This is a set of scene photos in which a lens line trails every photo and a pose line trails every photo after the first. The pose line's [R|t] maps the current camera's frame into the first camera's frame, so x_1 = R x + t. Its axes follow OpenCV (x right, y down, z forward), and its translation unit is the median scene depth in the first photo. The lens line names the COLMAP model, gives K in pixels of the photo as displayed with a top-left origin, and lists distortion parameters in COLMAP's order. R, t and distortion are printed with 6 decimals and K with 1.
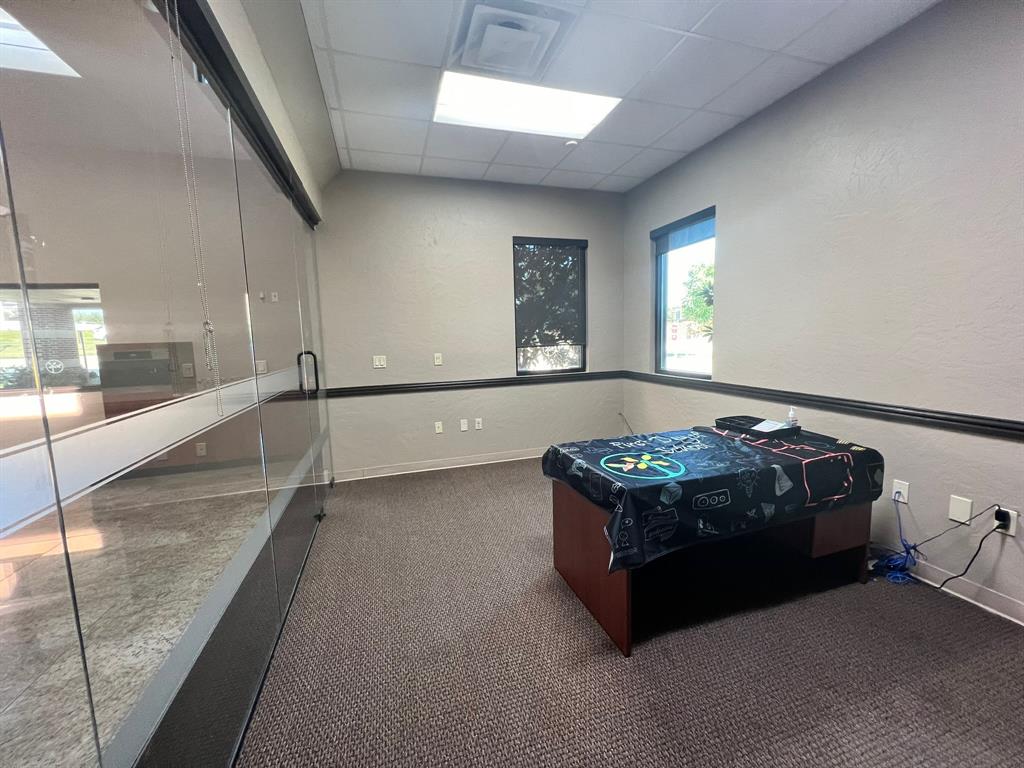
lens RADIAL K [[408.7, 0, 512.7], [0, 408.7, 379.9], [0, 0, 1]] dist [0.000749, 0.000395]
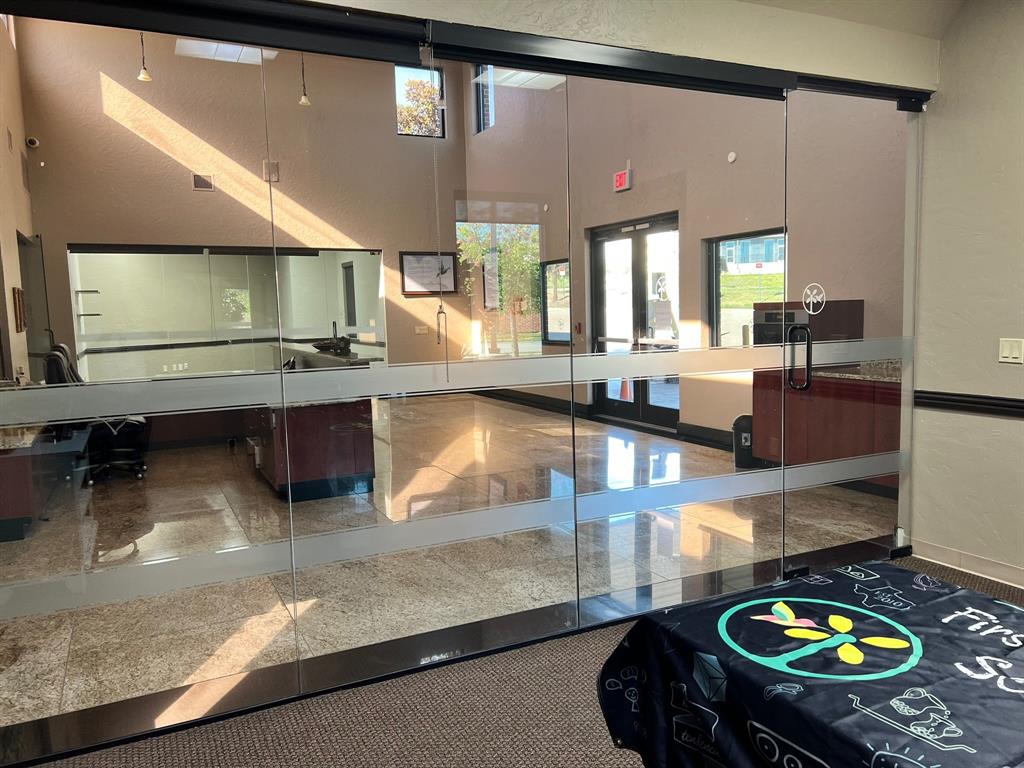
lens RADIAL K [[764.9, 0, 506.0], [0, 764.9, 373.0], [0, 0, 1]] dist [0.069085, -0.076810]
pose [[0.148695, 0.109625, -0.982788, 1.008148], [-0.085992, 0.991505, 0.097587, -0.111736], [0.985137, 0.070002, 0.156858, 0.521866]]
